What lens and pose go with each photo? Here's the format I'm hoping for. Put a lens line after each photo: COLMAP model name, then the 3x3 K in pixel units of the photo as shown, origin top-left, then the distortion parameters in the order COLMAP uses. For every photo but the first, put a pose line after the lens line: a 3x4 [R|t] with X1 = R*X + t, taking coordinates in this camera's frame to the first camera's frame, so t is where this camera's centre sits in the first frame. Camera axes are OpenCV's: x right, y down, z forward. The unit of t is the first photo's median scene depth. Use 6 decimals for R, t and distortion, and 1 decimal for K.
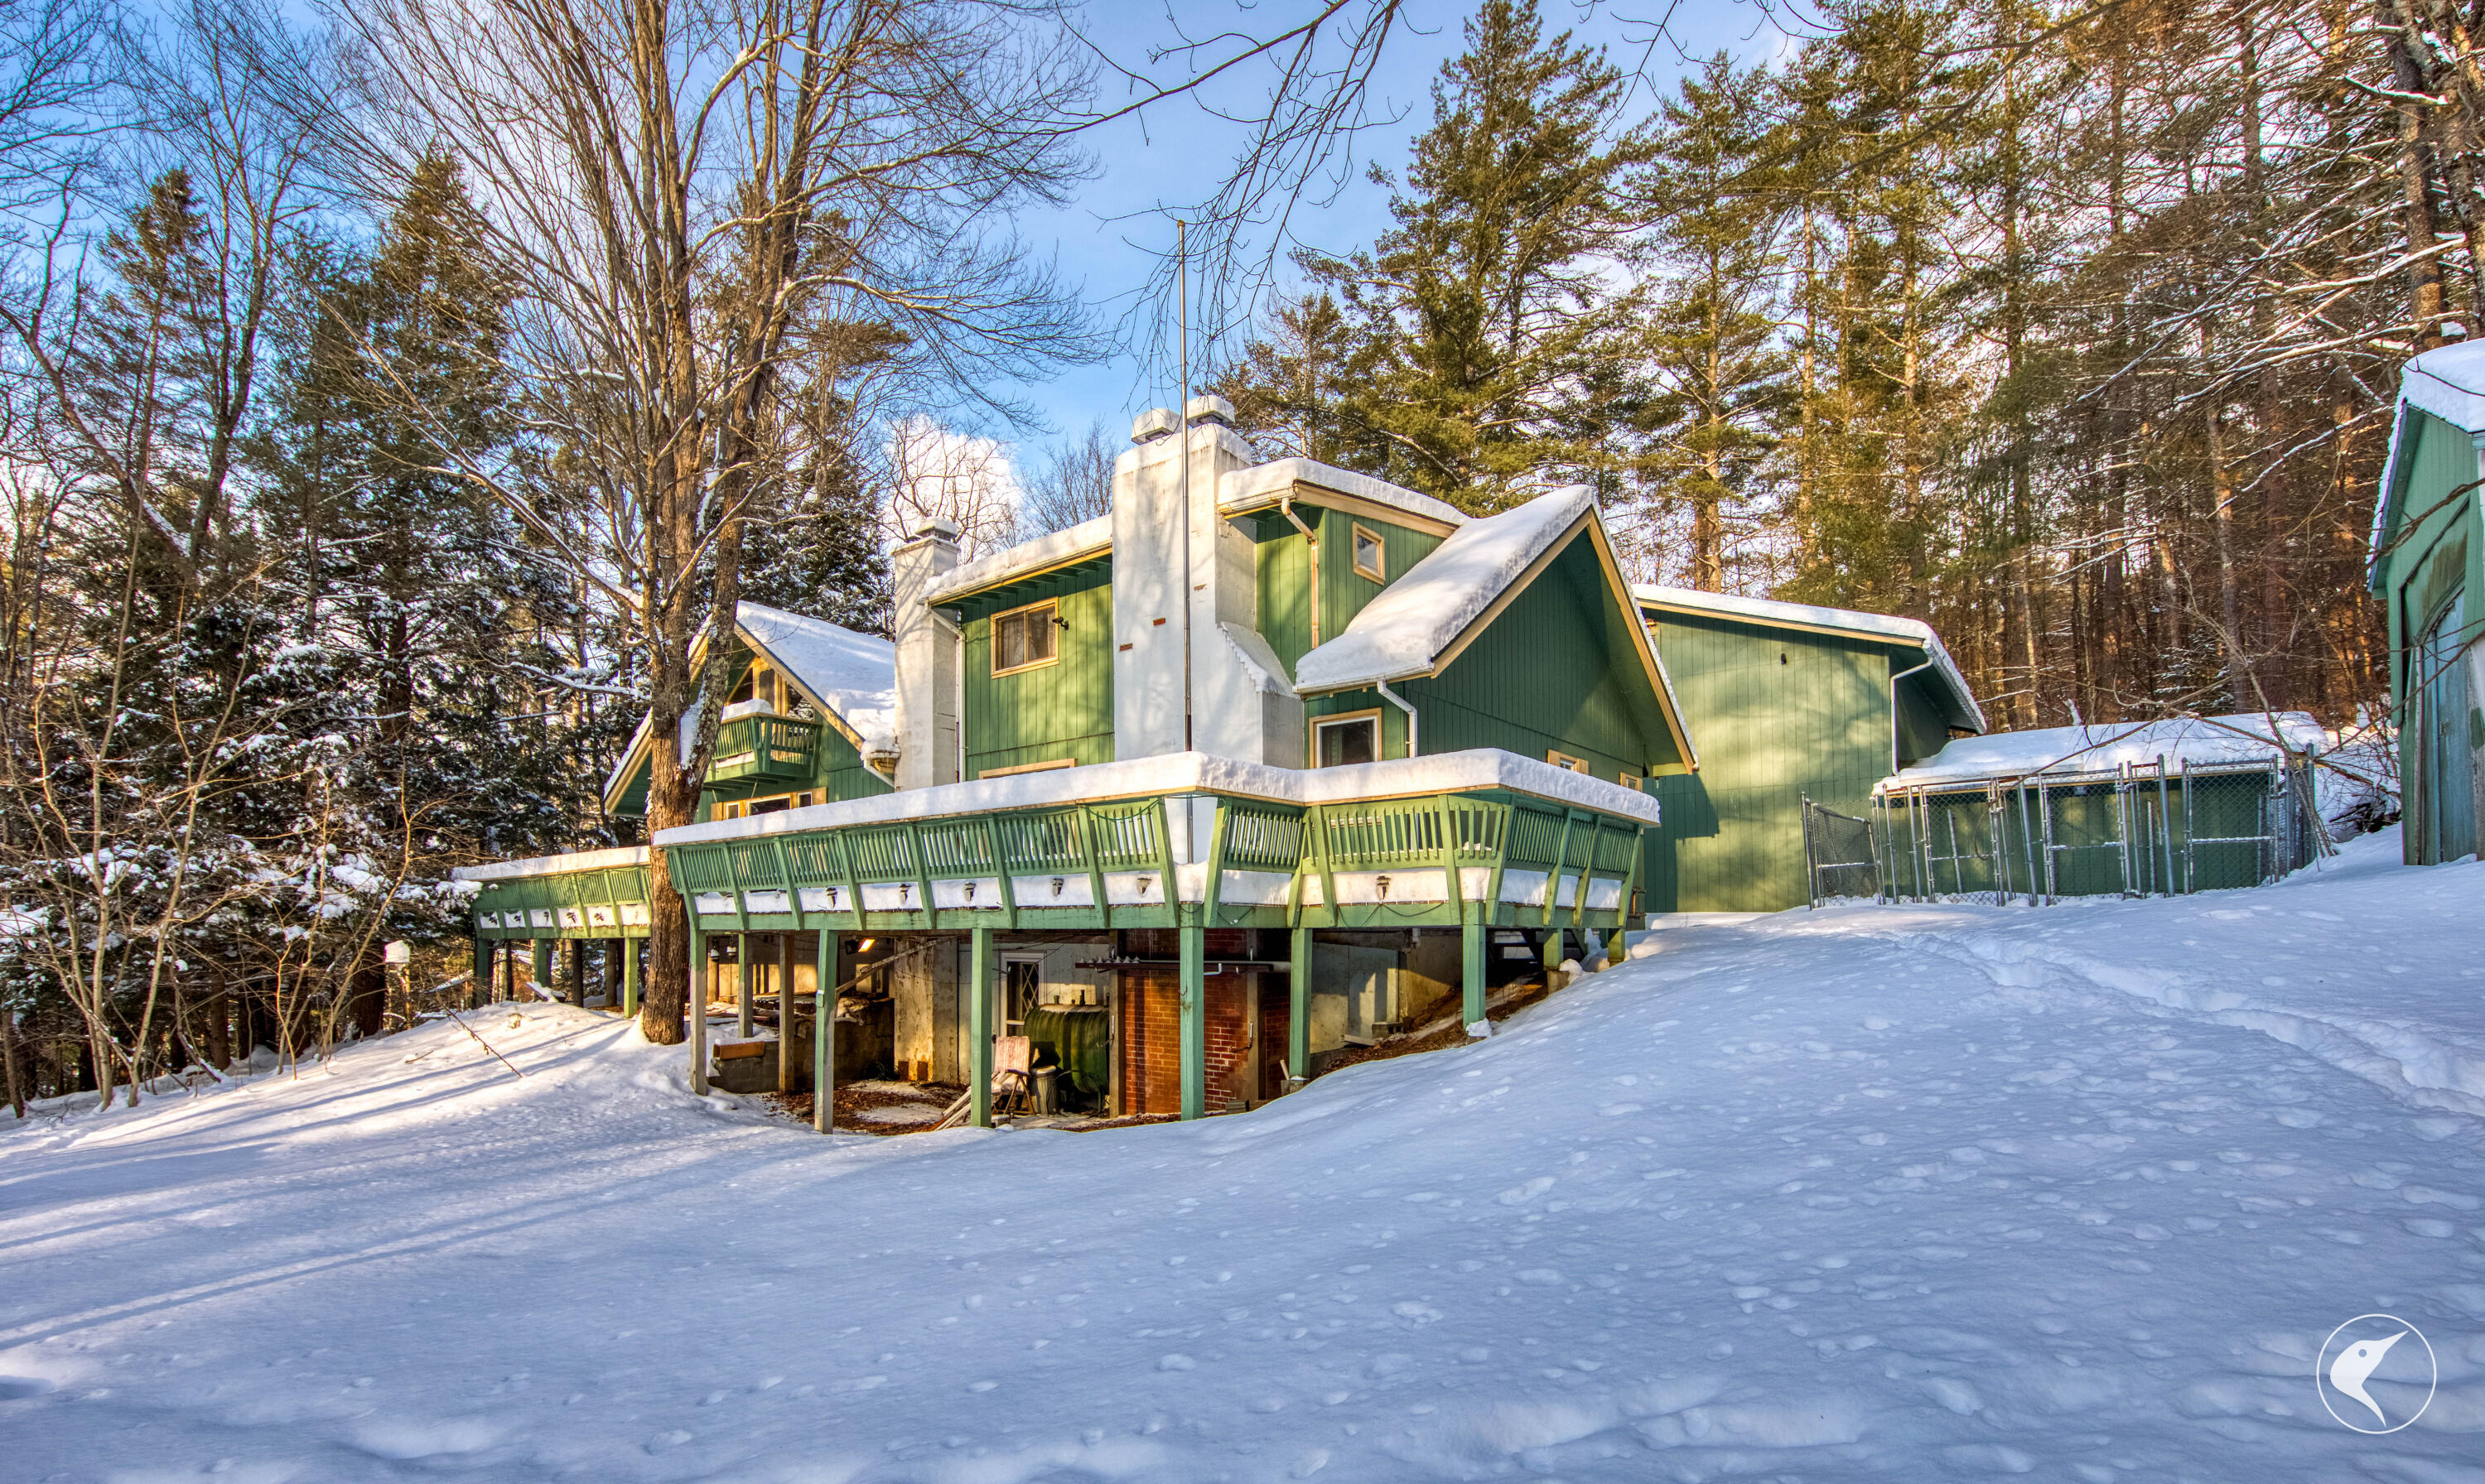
lens RADIAL K [[1023.5, 0, 1242.5], [0, 1023.5, 742.0], [0, 0, 1]] dist [0.013239, -0.005434]
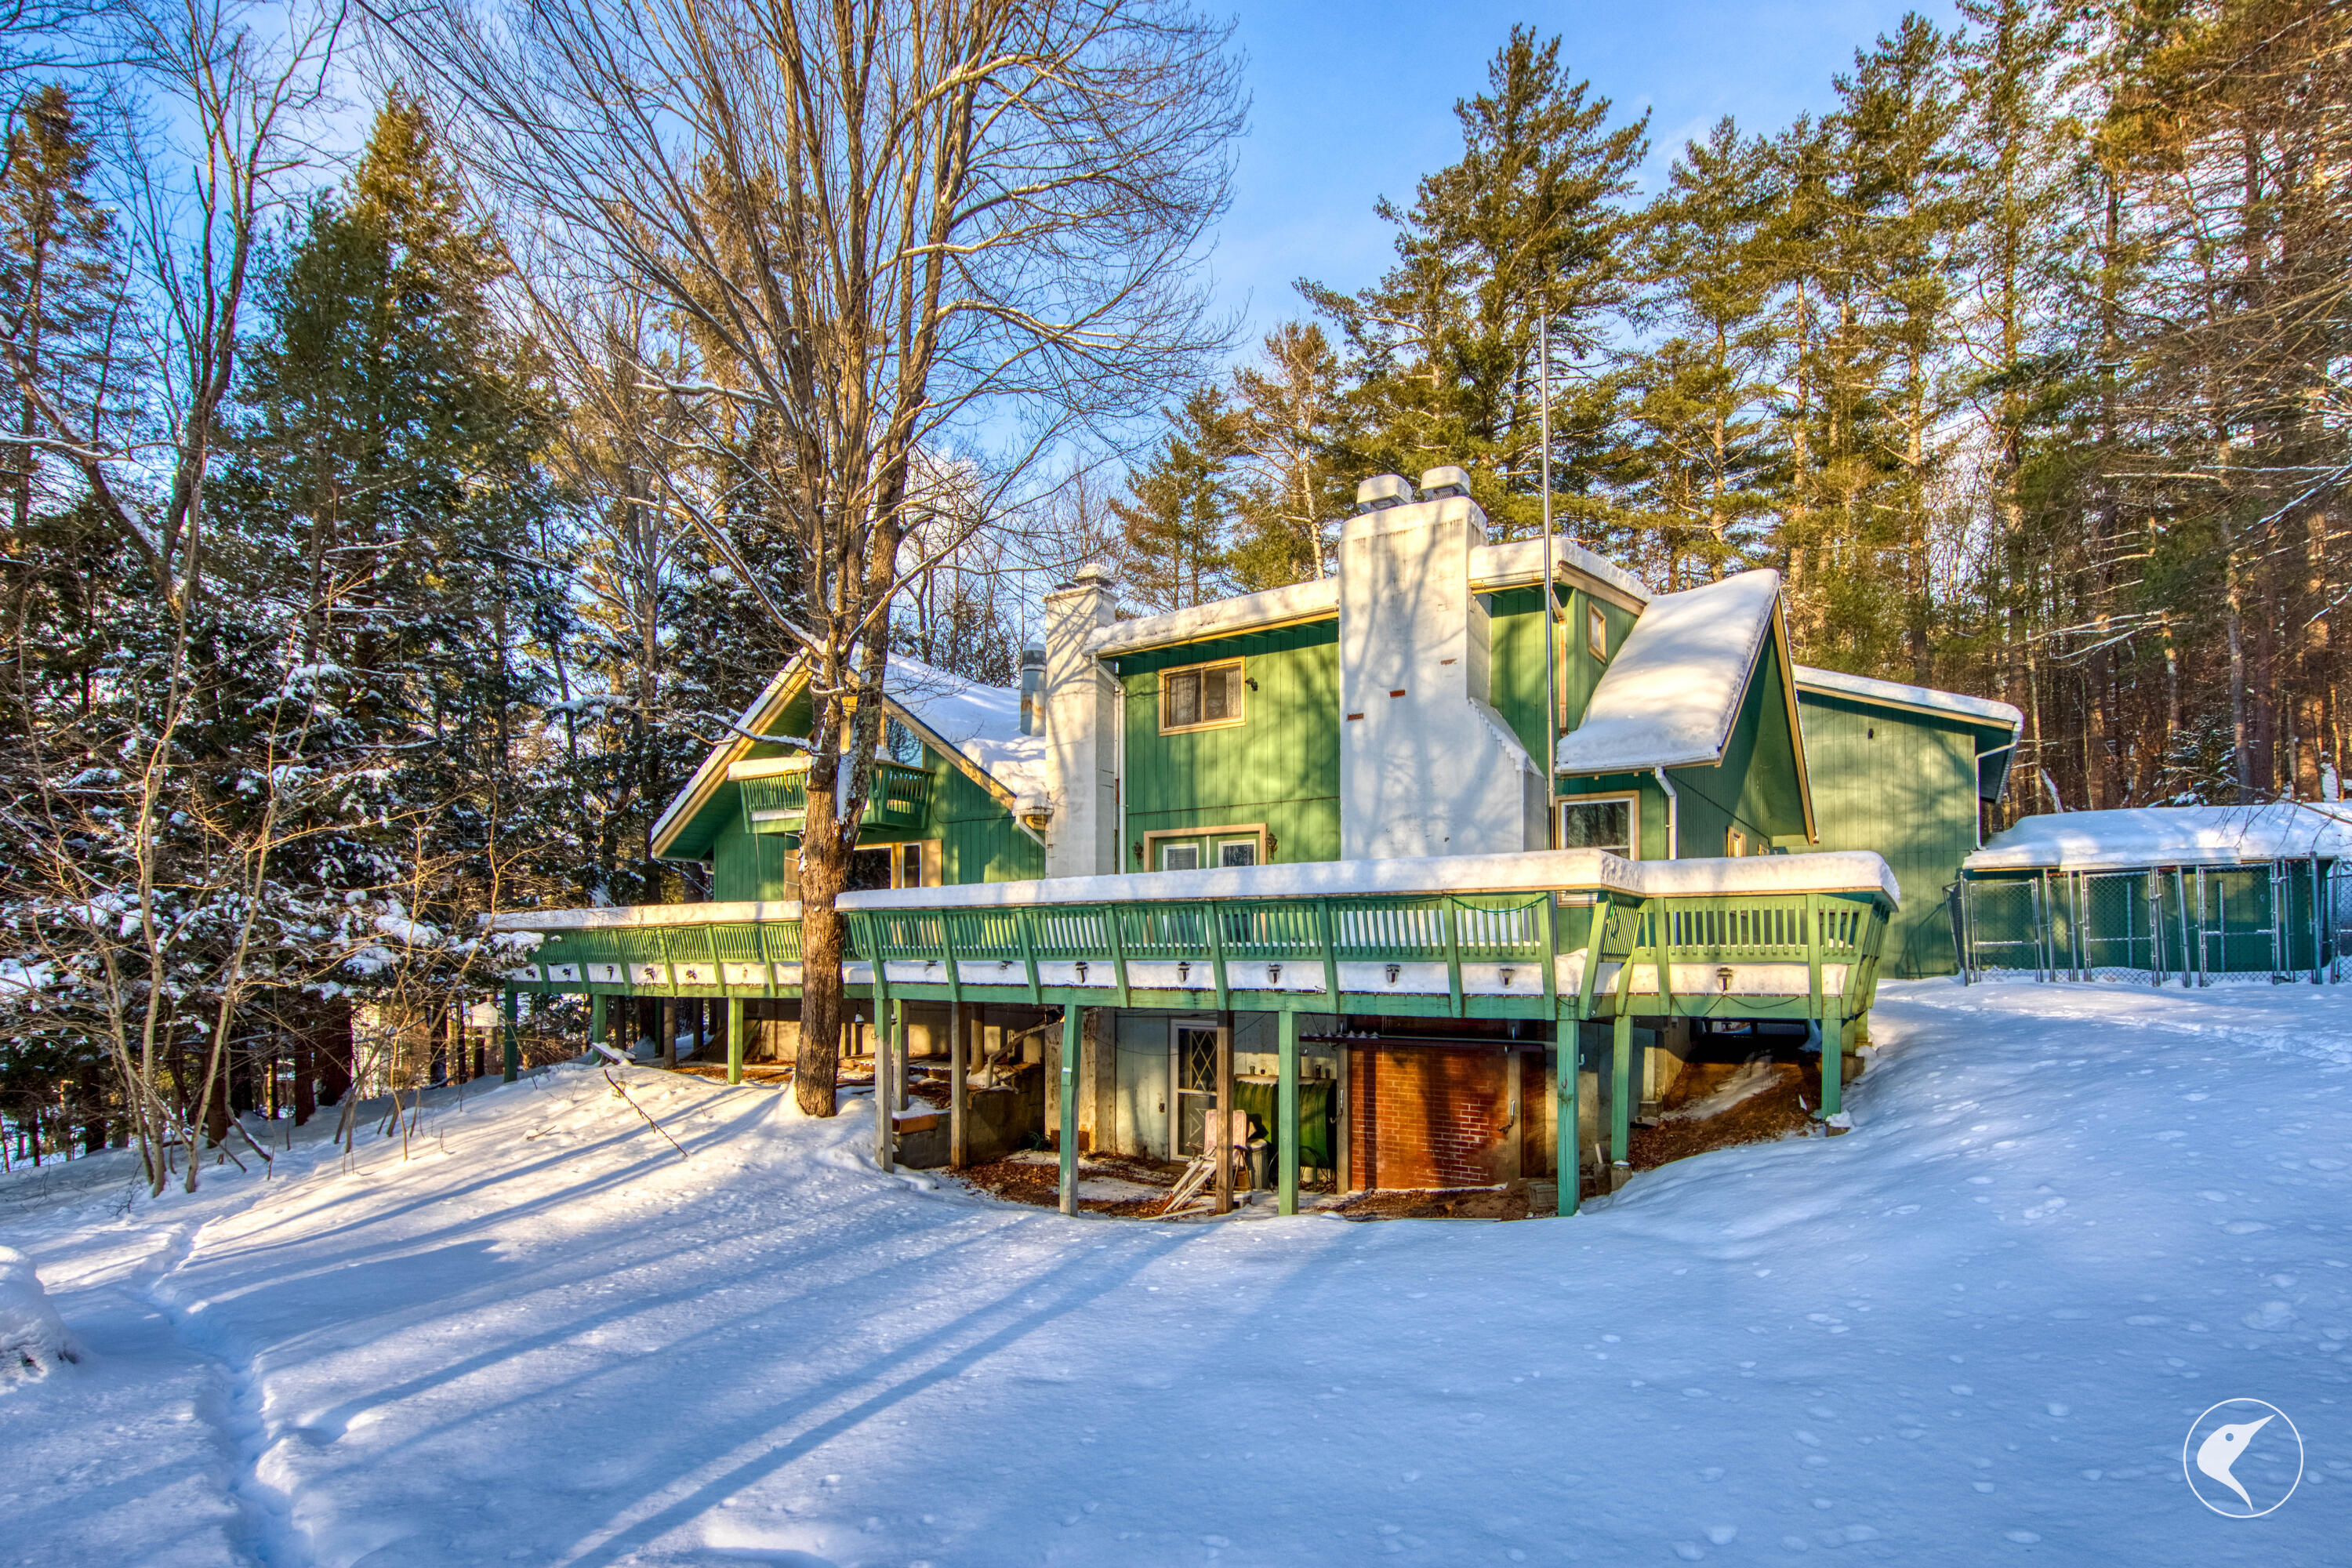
lens RADIAL K [[1057.9, 0, 1179.0], [0, 1057.9, 773.5], [0, 0, 1]] dist [0.008721, -0.000086]
pose [[0.993685, 0.026085, 0.109130, -0.341752], [-0.027566, 0.999547, 0.012089, -0.039806], [-0.108766, -0.015021, 0.993954, 0.004445]]
